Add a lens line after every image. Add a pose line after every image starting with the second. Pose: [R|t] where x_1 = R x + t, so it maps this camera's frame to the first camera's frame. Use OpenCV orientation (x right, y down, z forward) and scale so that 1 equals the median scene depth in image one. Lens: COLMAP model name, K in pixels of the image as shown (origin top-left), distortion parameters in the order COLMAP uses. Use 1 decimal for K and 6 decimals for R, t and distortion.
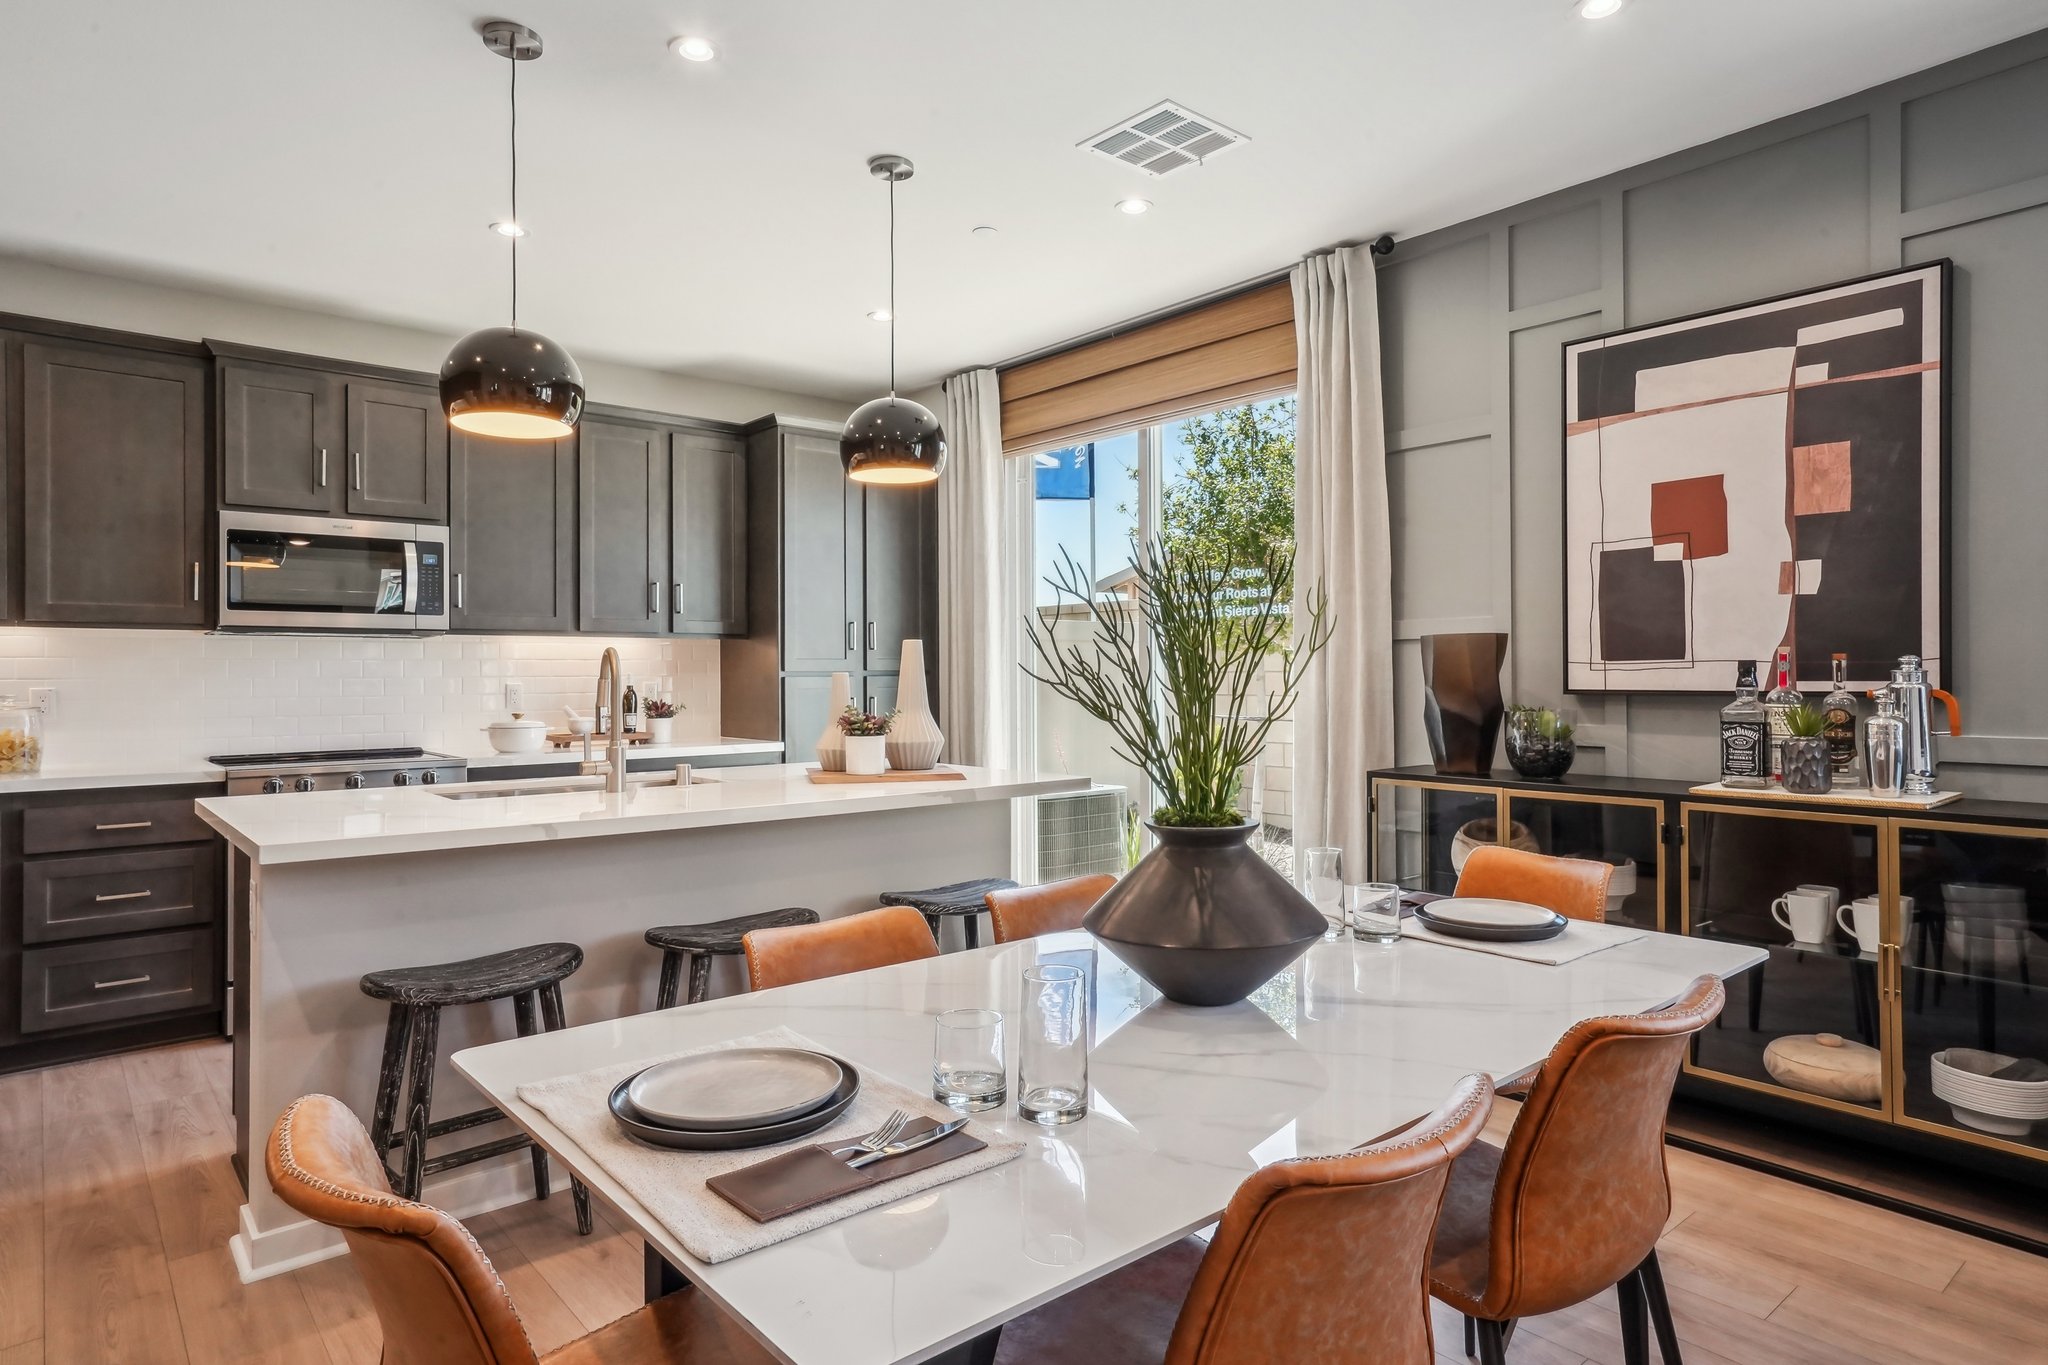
lens RADIAL K [[1163.5, 0, 1019.2], [0, 1163.5, 681.0], [0, 0, 1]] dist [-0.003681, -0.000110]
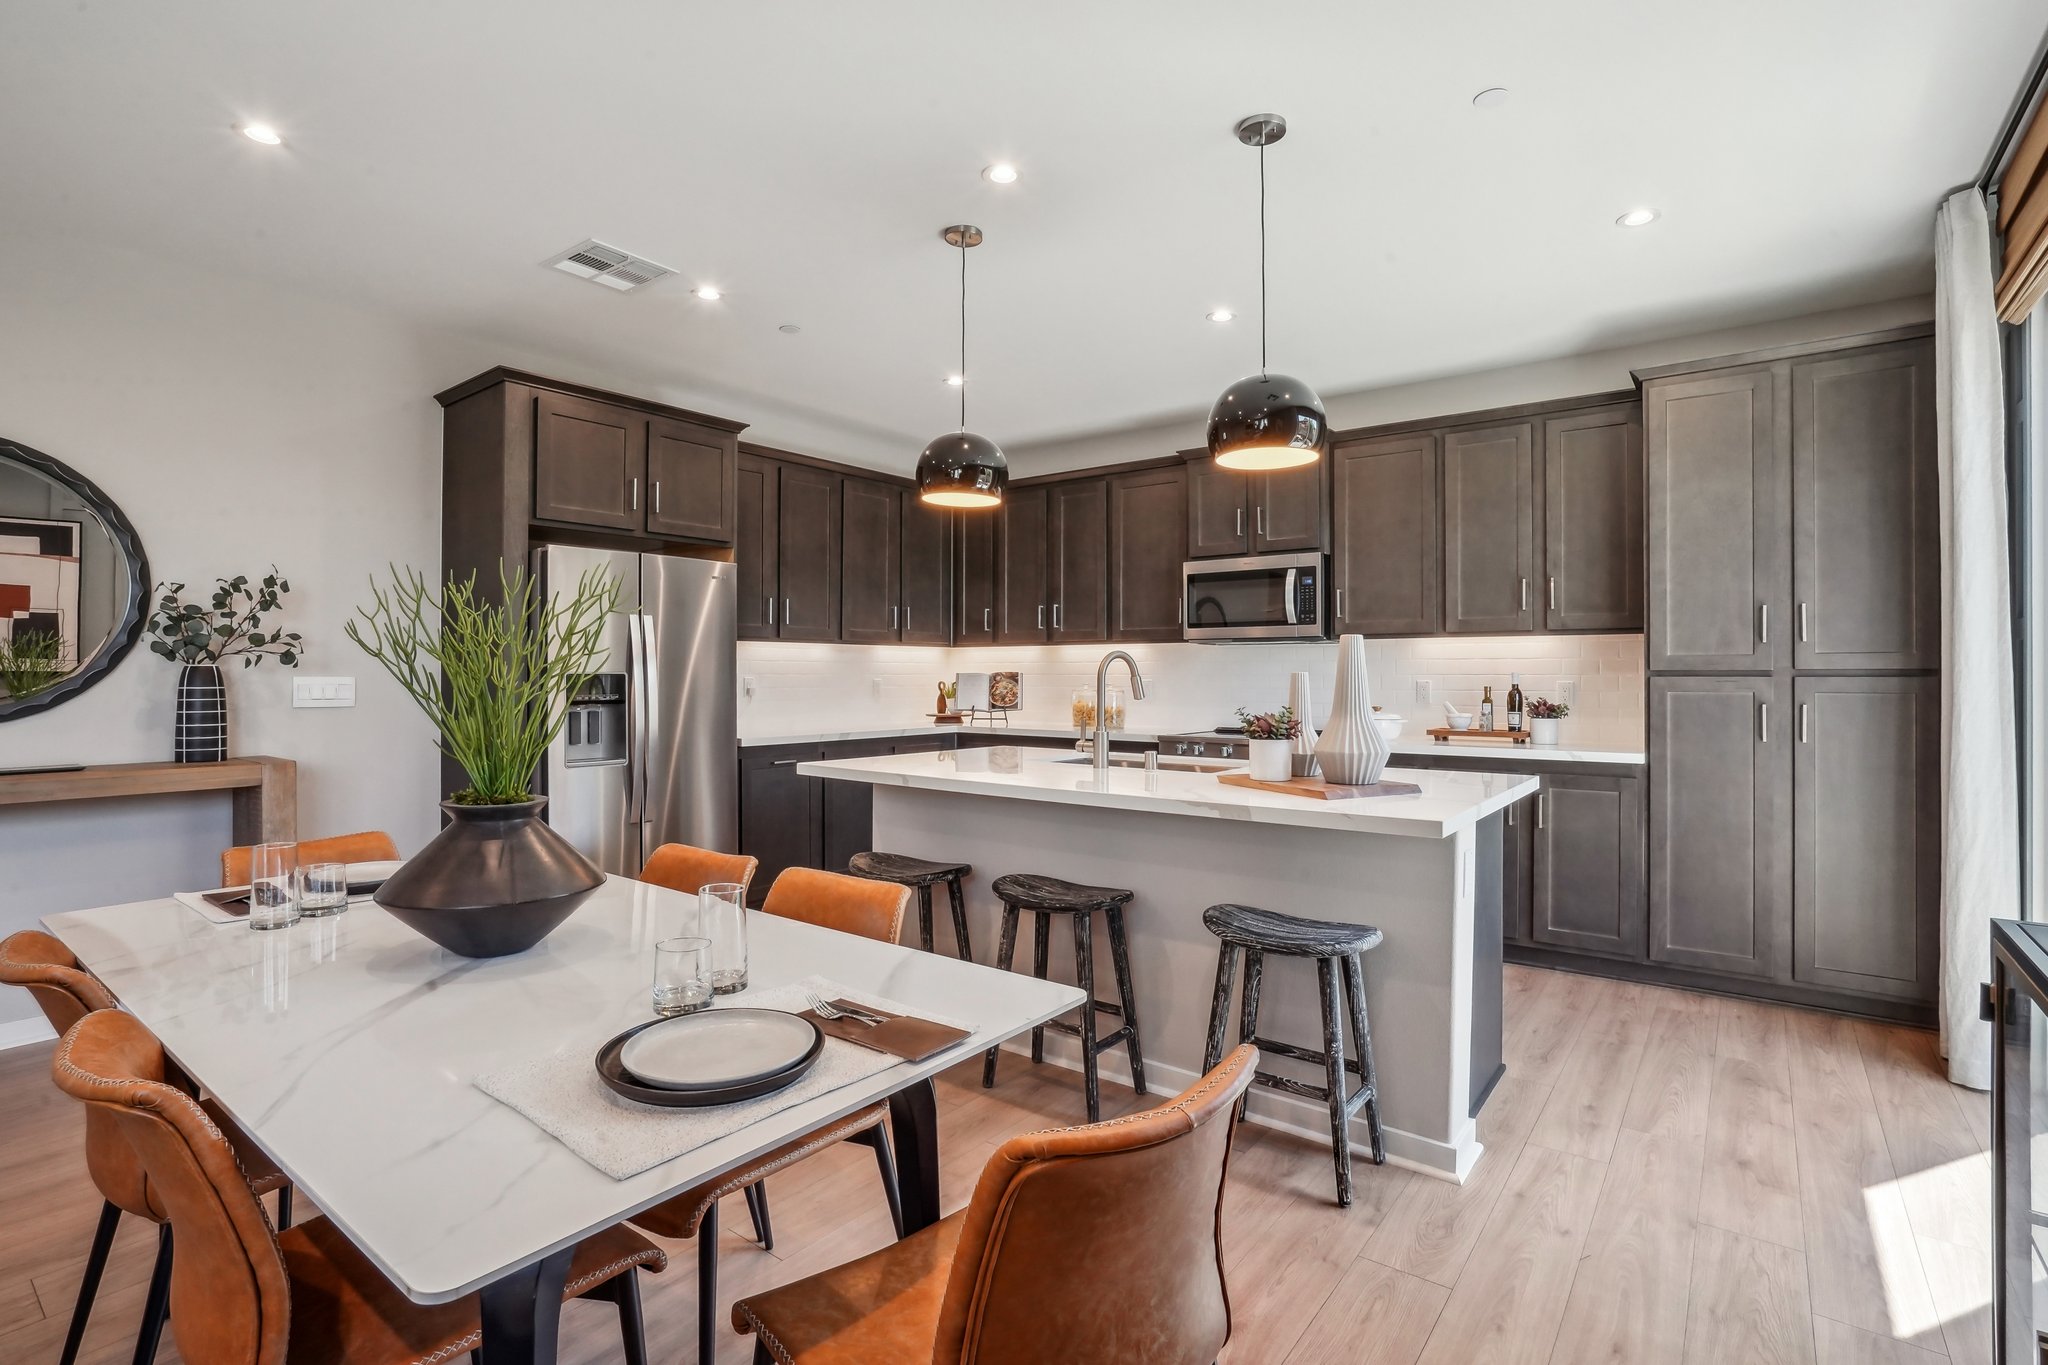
lens RADIAL K [[956.7, 0, 1022.3], [0, 956.7, 665.9], [0, 0, 1]] dist [-0.001344, -0.000041]
pose [[0.225599, -0.002501, -0.974217, 0.434395], [-0.008869, 0.999950, -0.004621, -0.005264], [0.974180, 0.009682, 0.225565, 0.476095]]
